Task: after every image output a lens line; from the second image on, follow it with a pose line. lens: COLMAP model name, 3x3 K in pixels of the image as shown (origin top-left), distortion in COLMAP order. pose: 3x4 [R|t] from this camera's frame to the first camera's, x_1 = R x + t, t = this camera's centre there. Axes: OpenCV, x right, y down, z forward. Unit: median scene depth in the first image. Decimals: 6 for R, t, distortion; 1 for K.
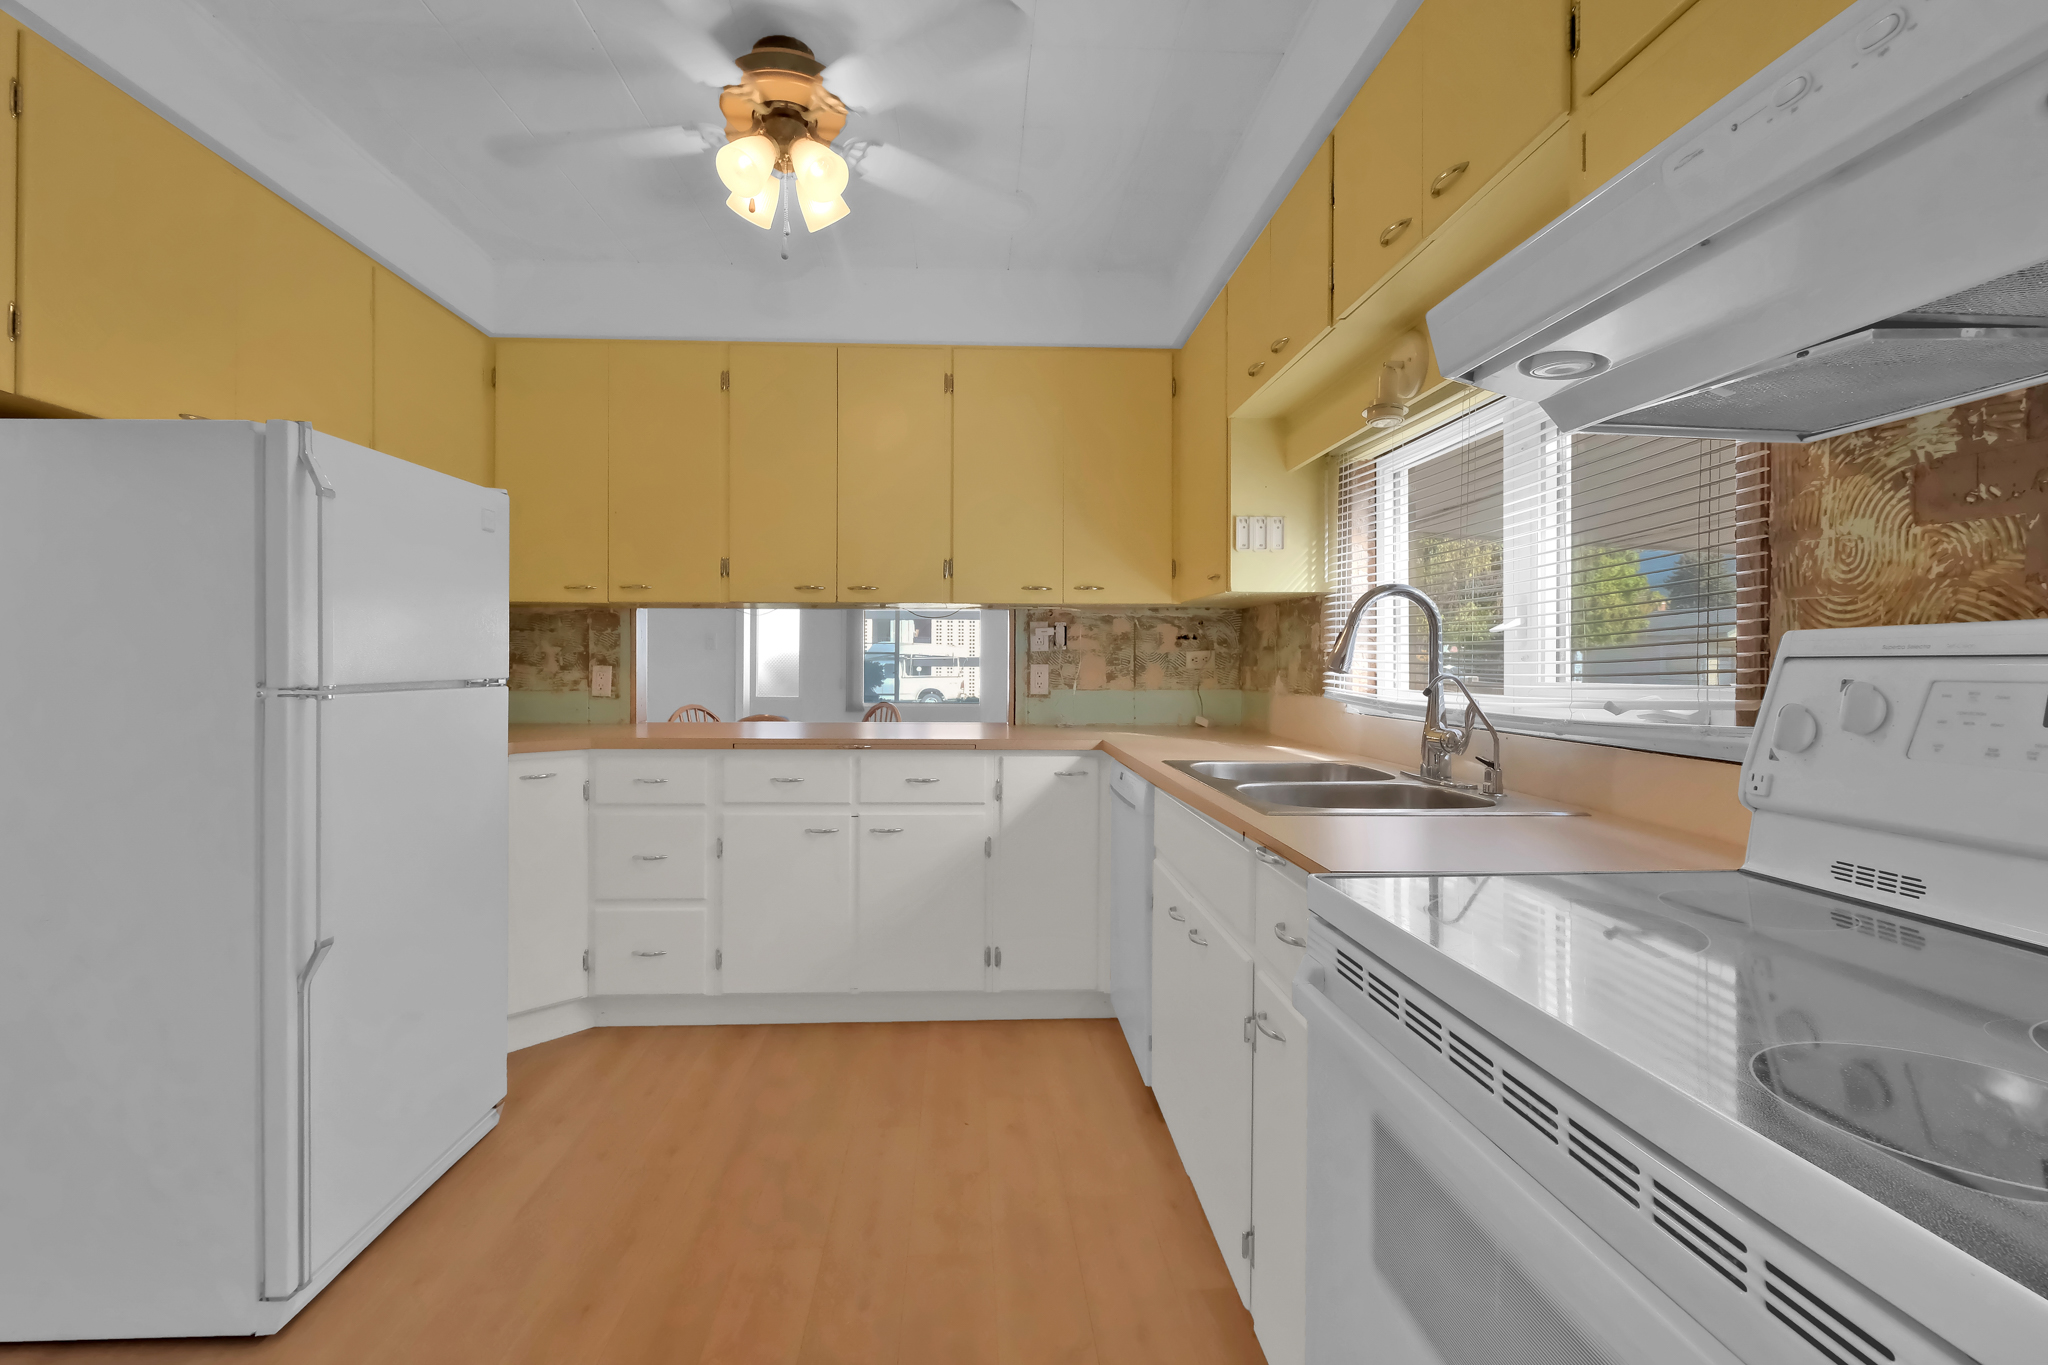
lens RADIAL K [[950.3, 0, 1011.6], [0, 950.3, 668.5], [0, 0, 1]] dist [-0.002291, -0.000478]
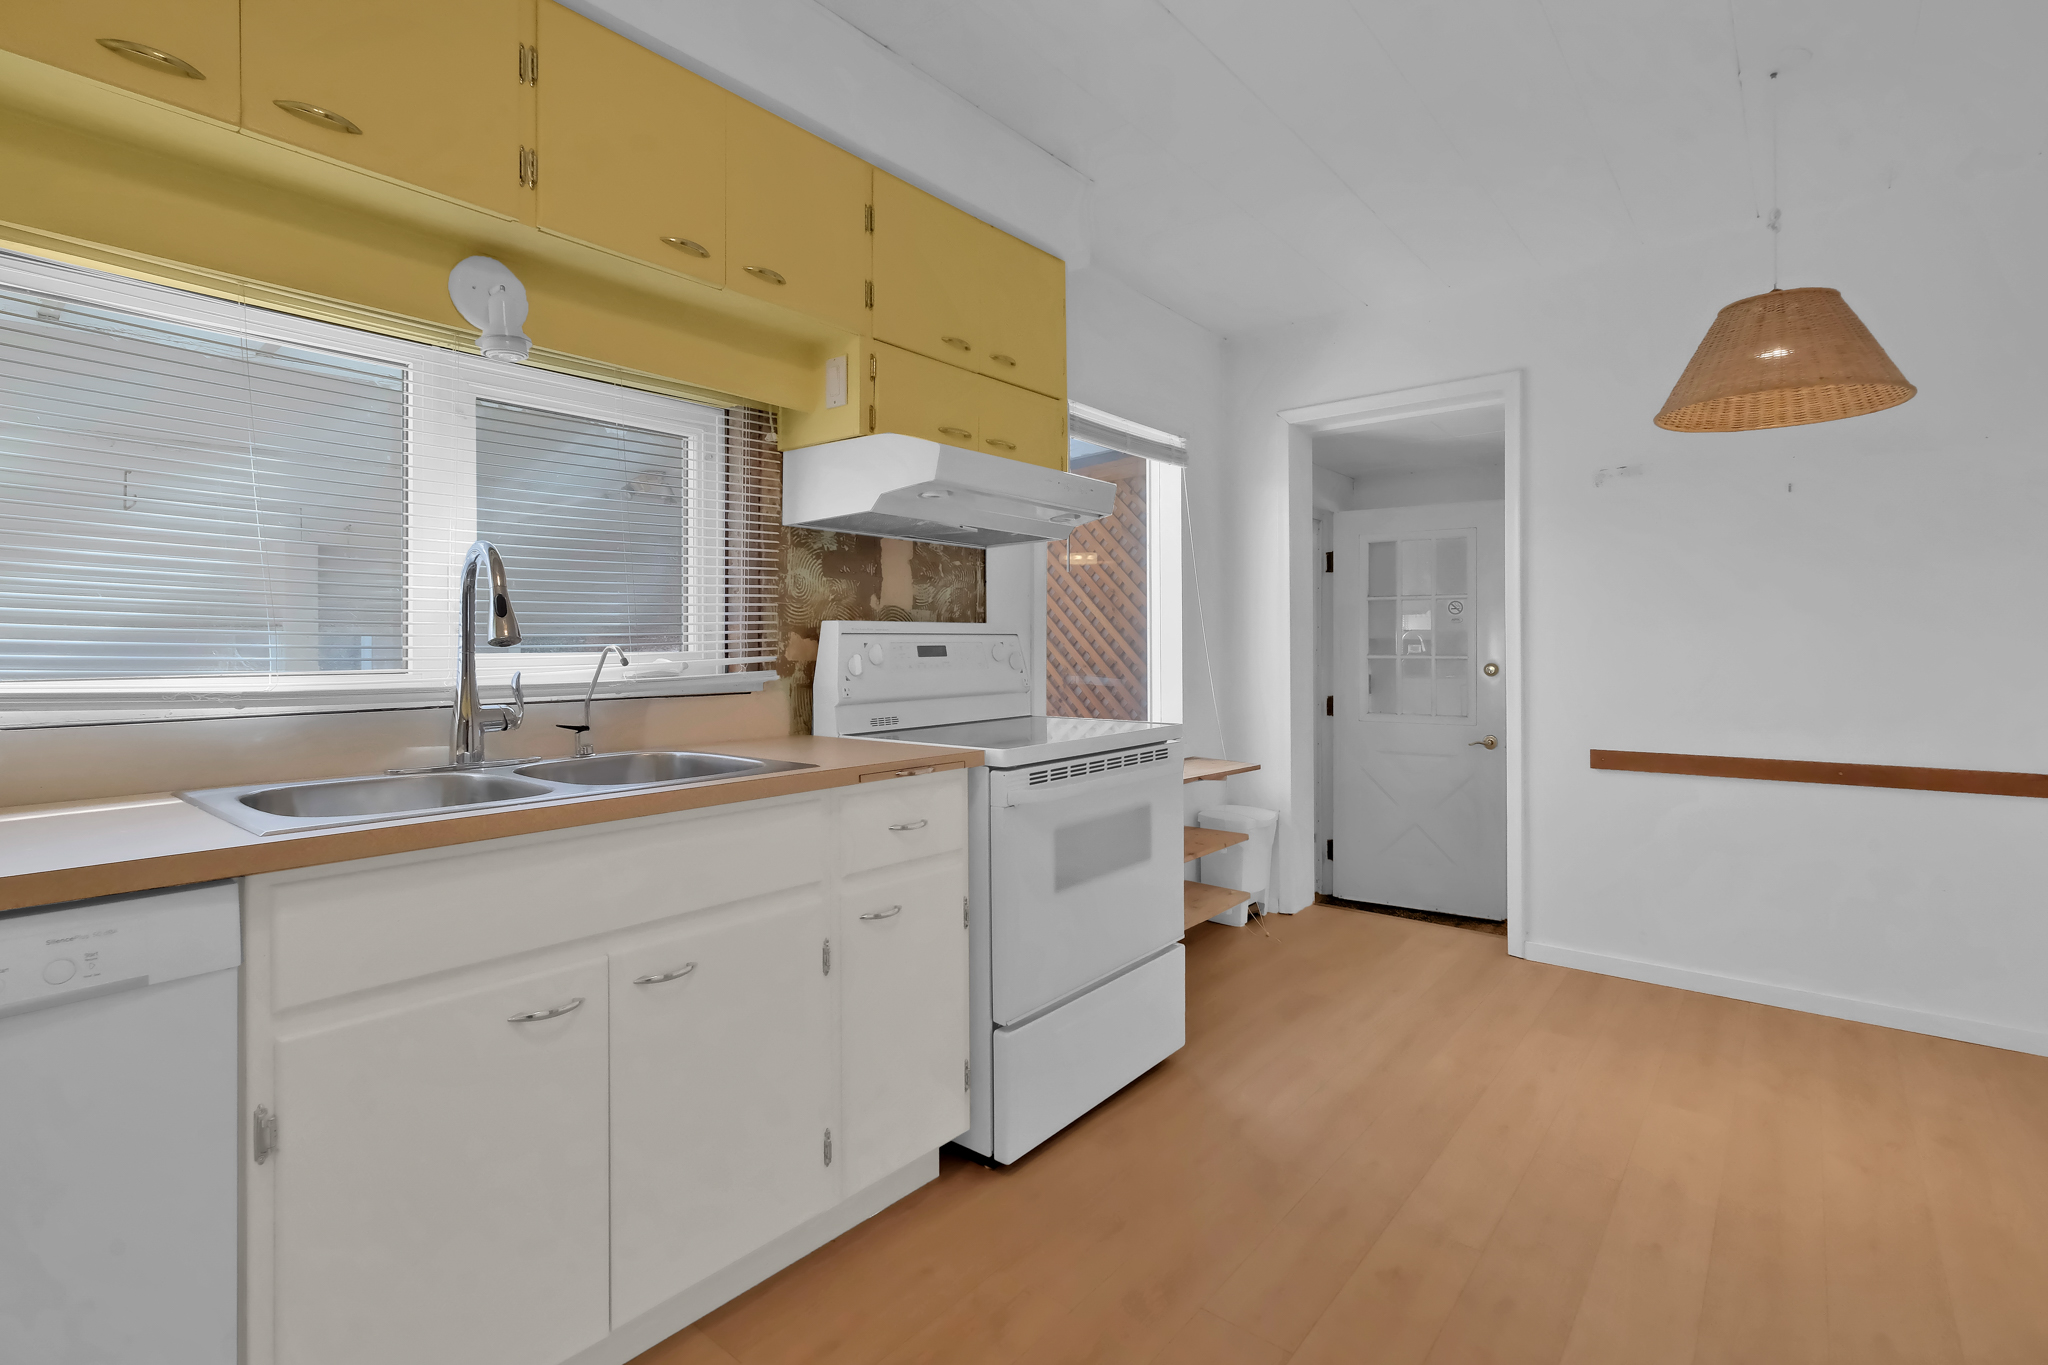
lens RADIAL K [[960.8, 0, 1015.1], [0, 960.8, 639.4], [0, 0, 1]] dist [-0.002087, -0.000930]
pose [[-0.736361, 0.003016, 0.676582, -0.356050], [0.006114, 0.999979, 0.002196, -0.000134], [-0.676561, 0.005753, -0.736364, 0.875651]]
